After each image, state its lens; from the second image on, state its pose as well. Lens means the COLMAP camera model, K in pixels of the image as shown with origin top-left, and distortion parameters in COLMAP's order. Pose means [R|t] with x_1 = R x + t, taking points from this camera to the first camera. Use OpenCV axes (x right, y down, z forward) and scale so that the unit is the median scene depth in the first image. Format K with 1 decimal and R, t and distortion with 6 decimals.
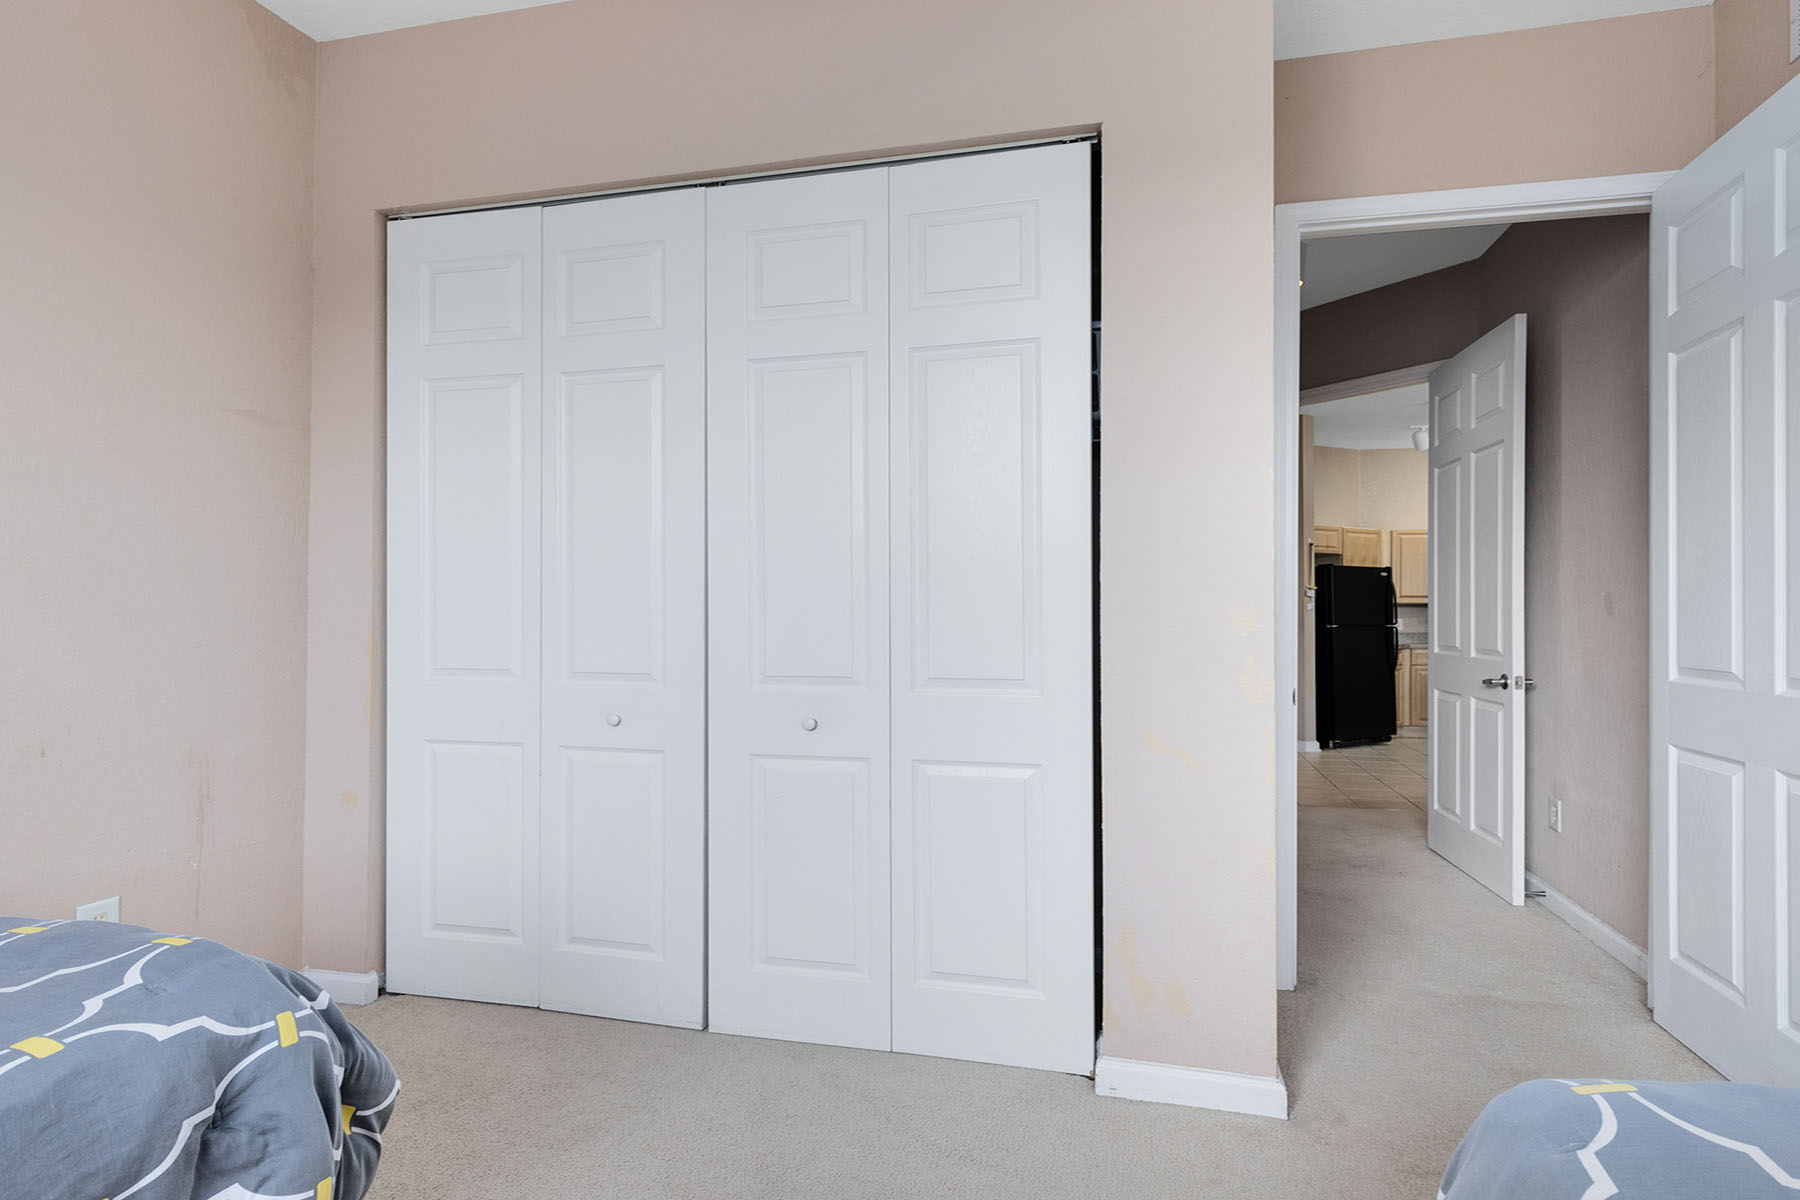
lens RADIAL K [[970.3, 0, 897.3], [0, 970.3, 606.7], [0, 0, 1]] dist [0.000514, -0.000040]
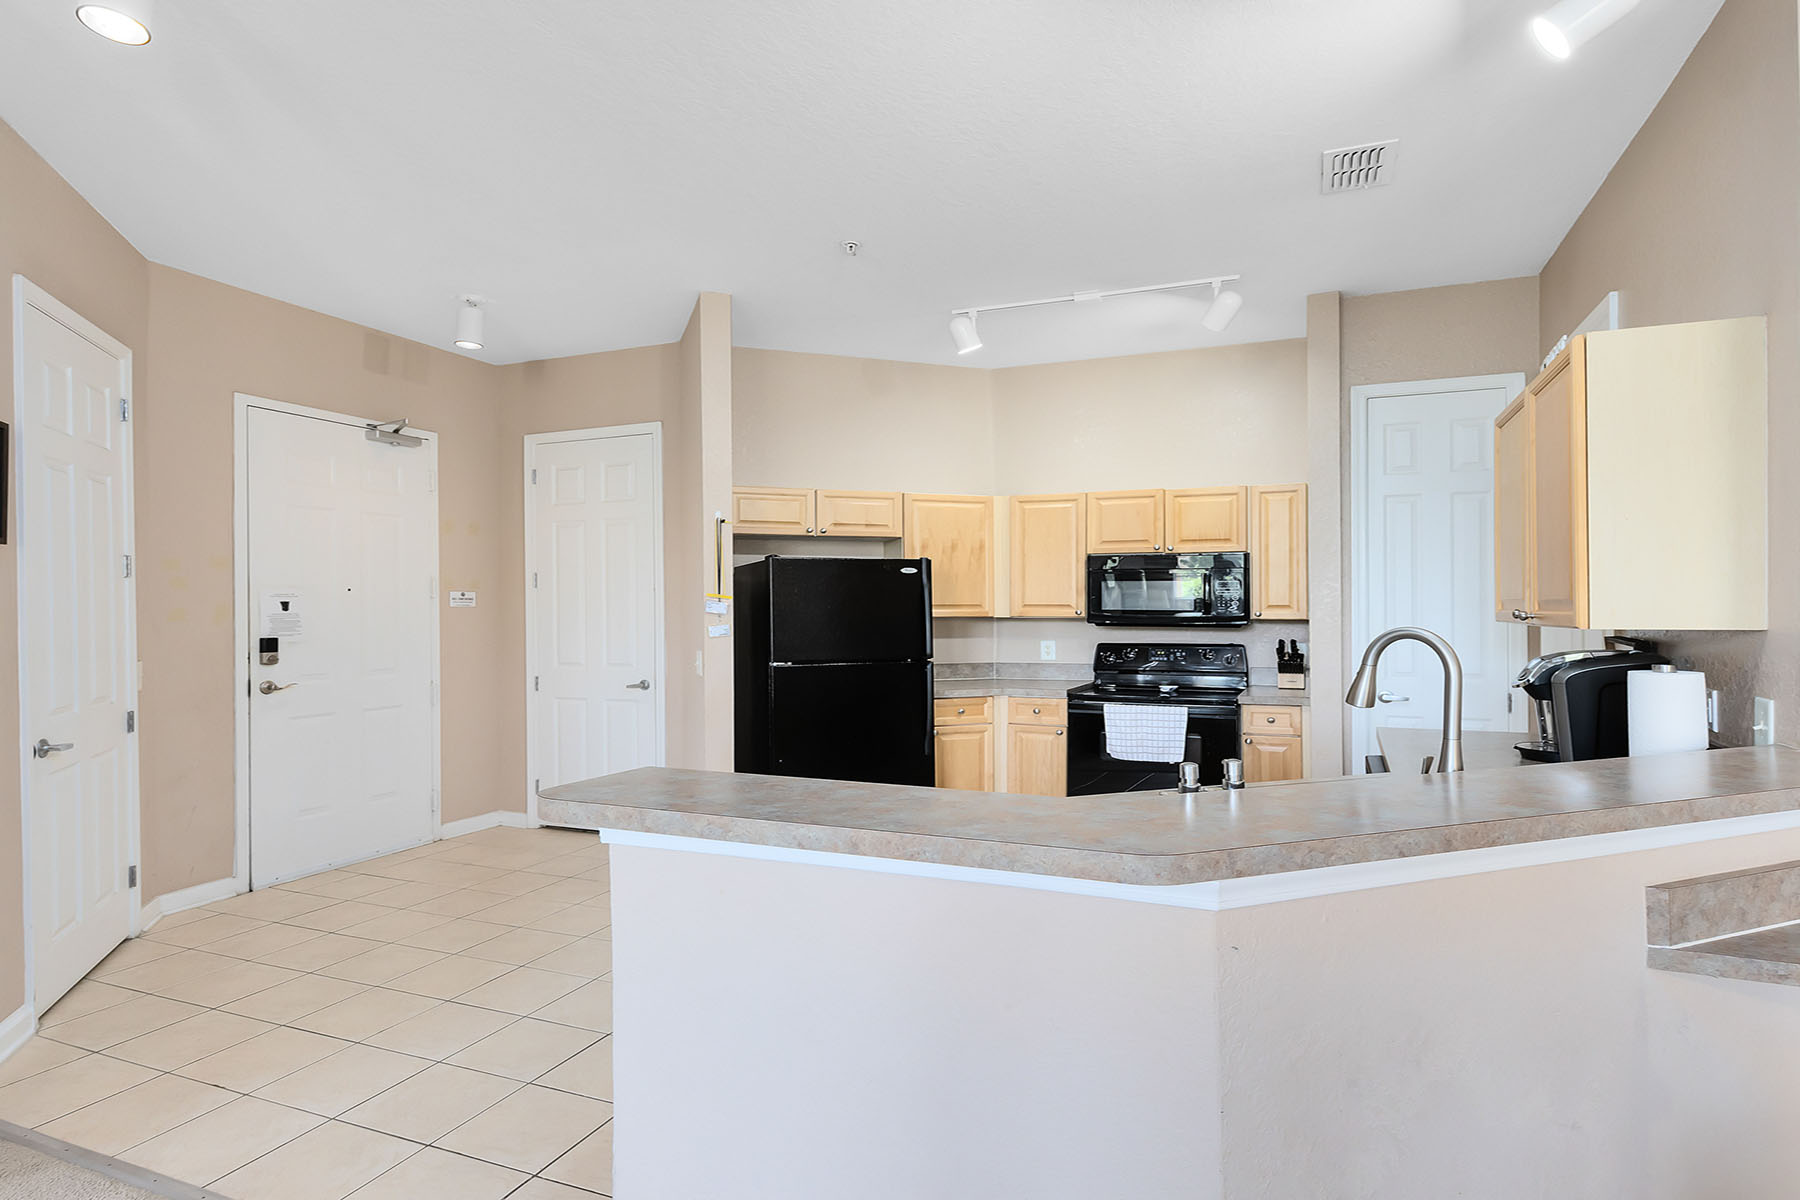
lens RADIAL K [[970.3, 0, 897.3], [0, 970.3, 606.7], [0, 0, 1]] dist [0.000514, -0.000040]
pose [[0.988520, -0.004112, -0.151033, 0.567270], [0.005298, 0.999958, 0.007454, -0.016146], [0.150996, -0.008169, 0.988501, 0.415918]]
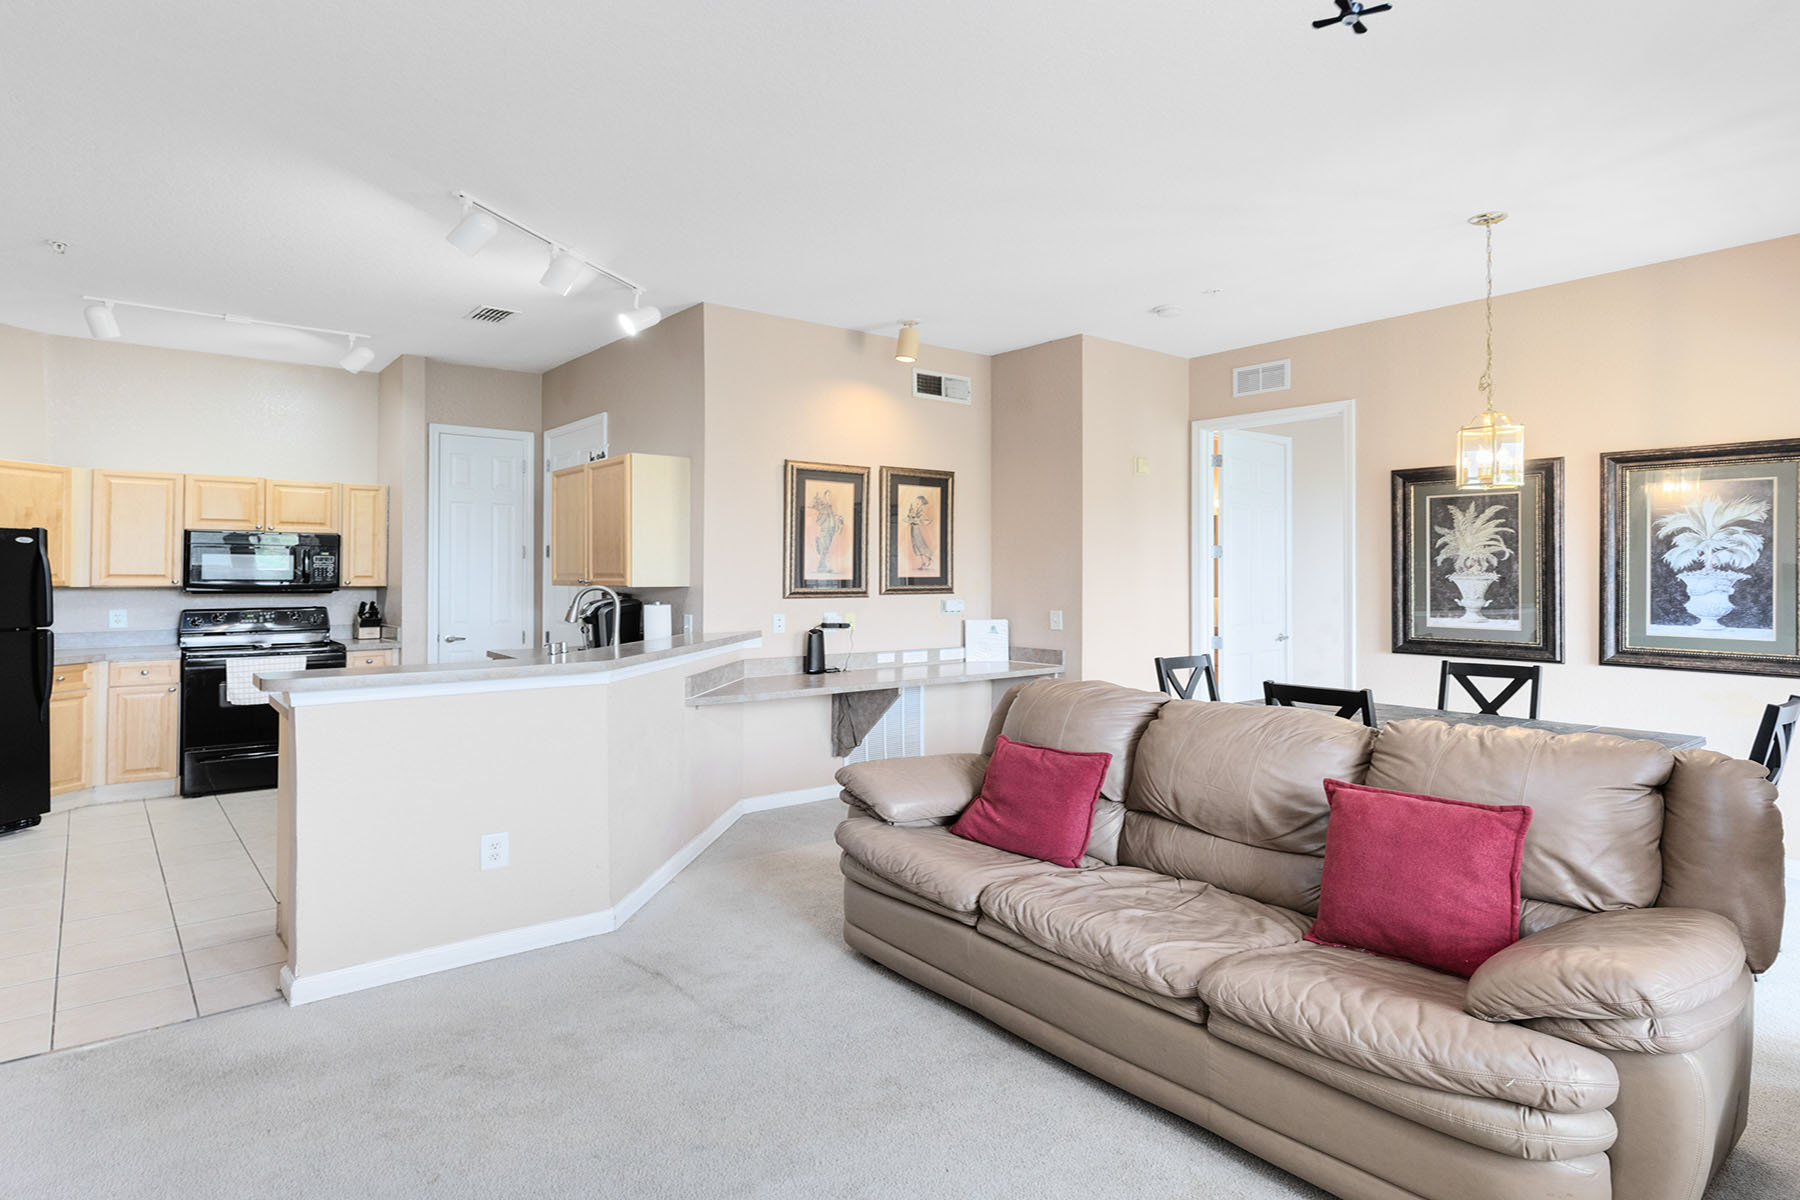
lens RADIAL K [[988.3, 0, 901.8], [0, 988.3, 560.3], [0, 0, 1]] dist [0.001092, -0.000622]
pose [[0.593814, 0.011436, 0.804521, 0.328848], [-0.005282, 0.999933, -0.010315, -0.017849], [-0.804585, 0.001875, 0.593835, 0.219150]]
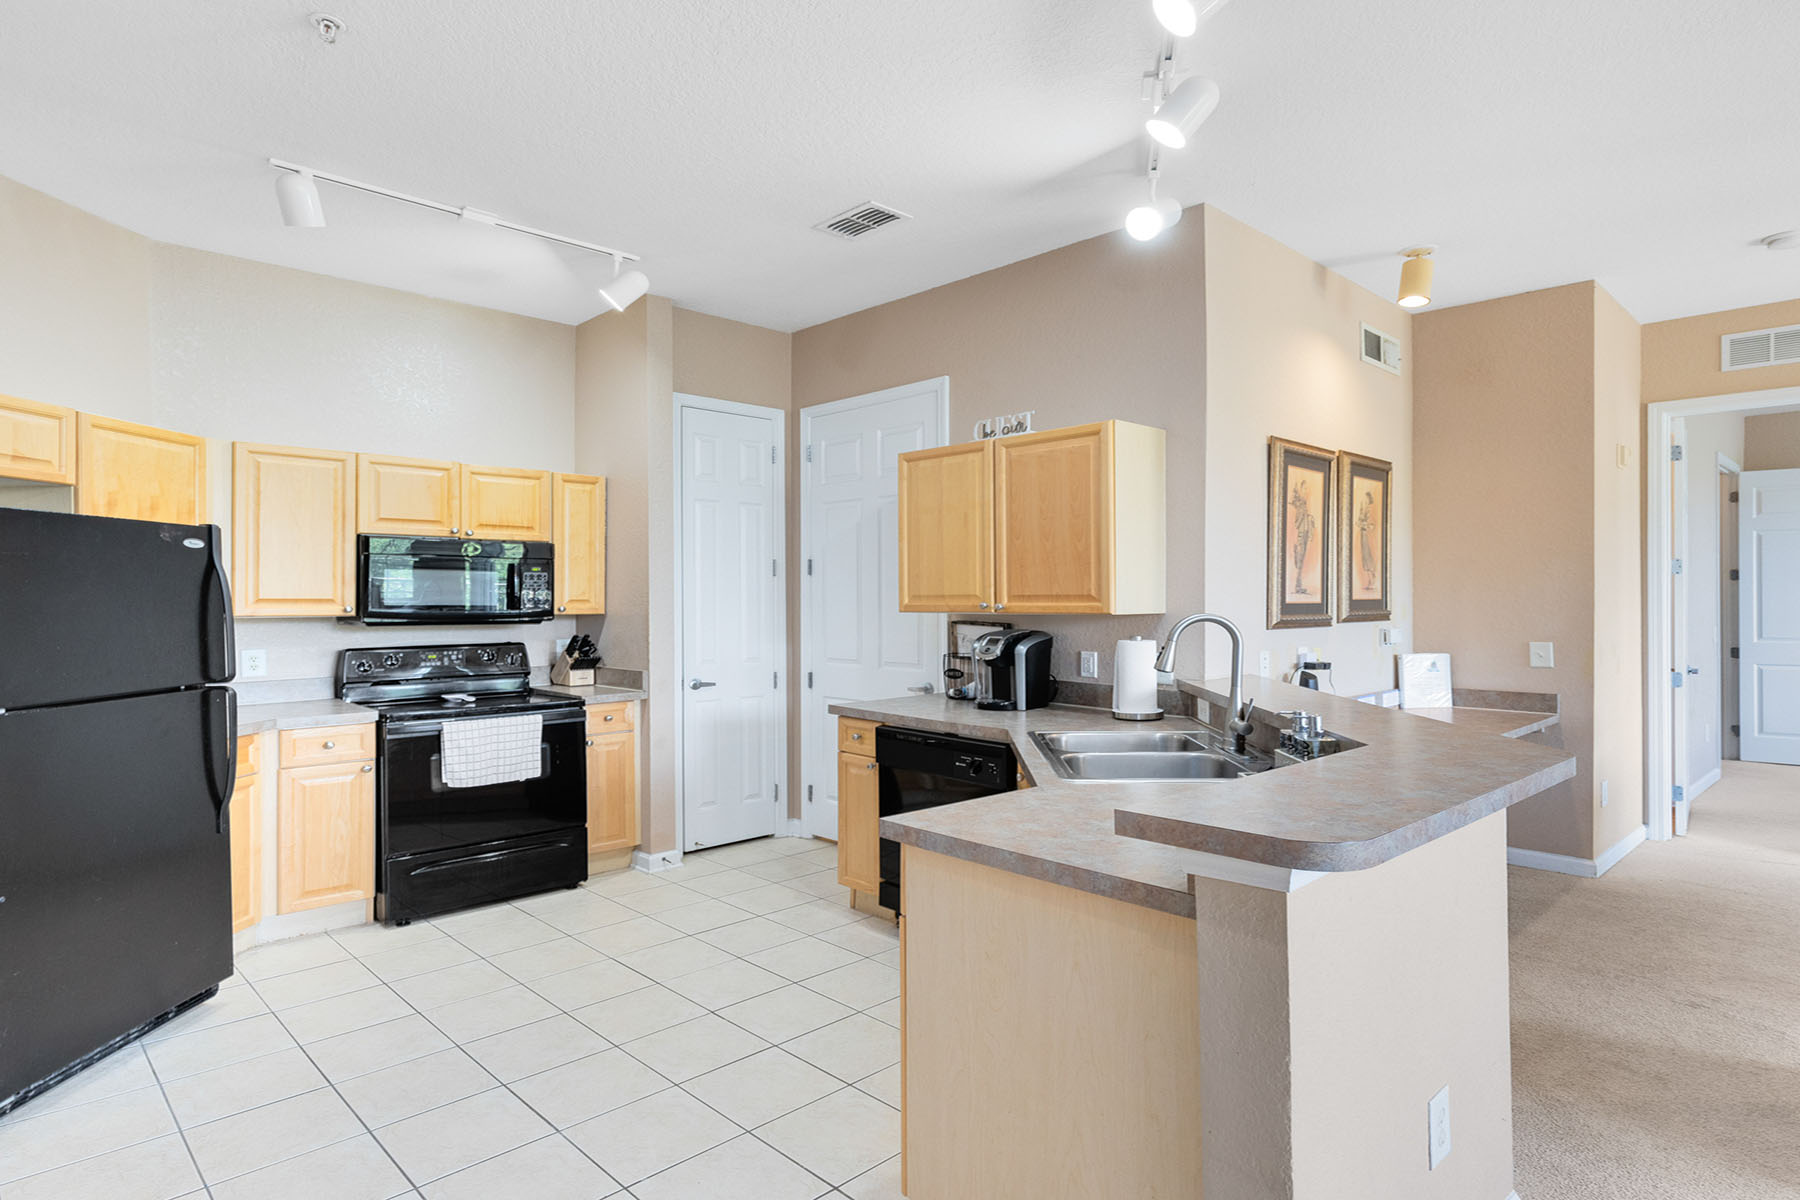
lens RADIAL K [[979.3, 0, 907.5], [0, 979.3, 595.1], [0, 0, 1]] dist [-0.001330, -0.000545]
pose [[0.520751, -0.000362, 0.853708, 0.321145], [-0.002896, 0.999993, 0.002191, -0.015844], [-0.853703, -0.003613, 0.520747, 0.569663]]
